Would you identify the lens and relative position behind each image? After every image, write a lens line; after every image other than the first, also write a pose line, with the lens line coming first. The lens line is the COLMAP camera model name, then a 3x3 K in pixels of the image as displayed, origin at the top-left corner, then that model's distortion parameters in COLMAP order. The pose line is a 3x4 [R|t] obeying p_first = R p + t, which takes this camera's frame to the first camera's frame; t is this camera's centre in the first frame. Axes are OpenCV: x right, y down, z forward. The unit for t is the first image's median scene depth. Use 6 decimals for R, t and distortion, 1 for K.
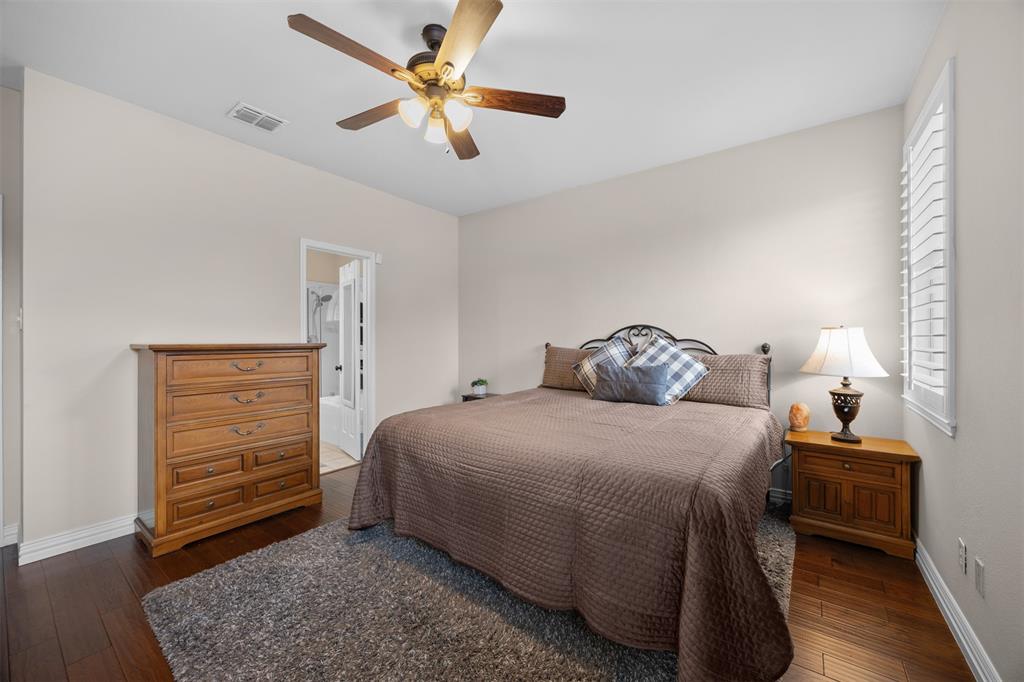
lens RADIAL K [[395.3, 0, 507.9], [0, 395.3, 342.2], [0, 0, 1]] dist [-0.002600, -0.000423]
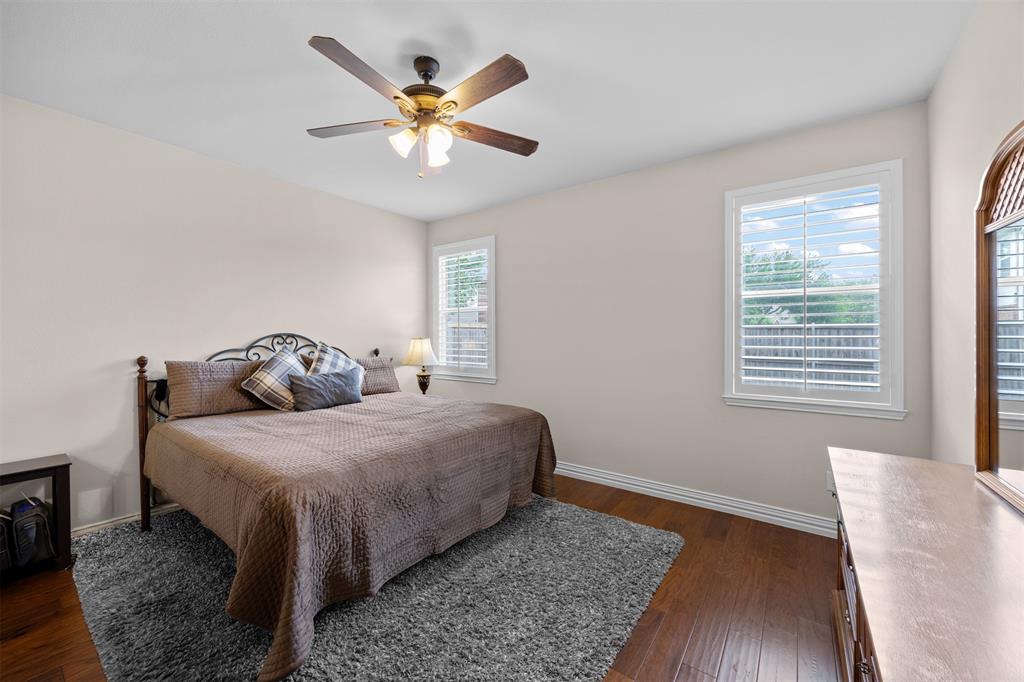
lens RADIAL K [[395.3, 0, 505.4], [0, 395.3, 336.3], [0, 0, 1]] dist [-0.002600, -0.000423]
pose [[-0.010820, -0.004307, 0.999932, -0.687787], [0.002800, 0.999987, 0.004338, -0.039415], [-0.999938, 0.002847, -0.010808, 0.452711]]
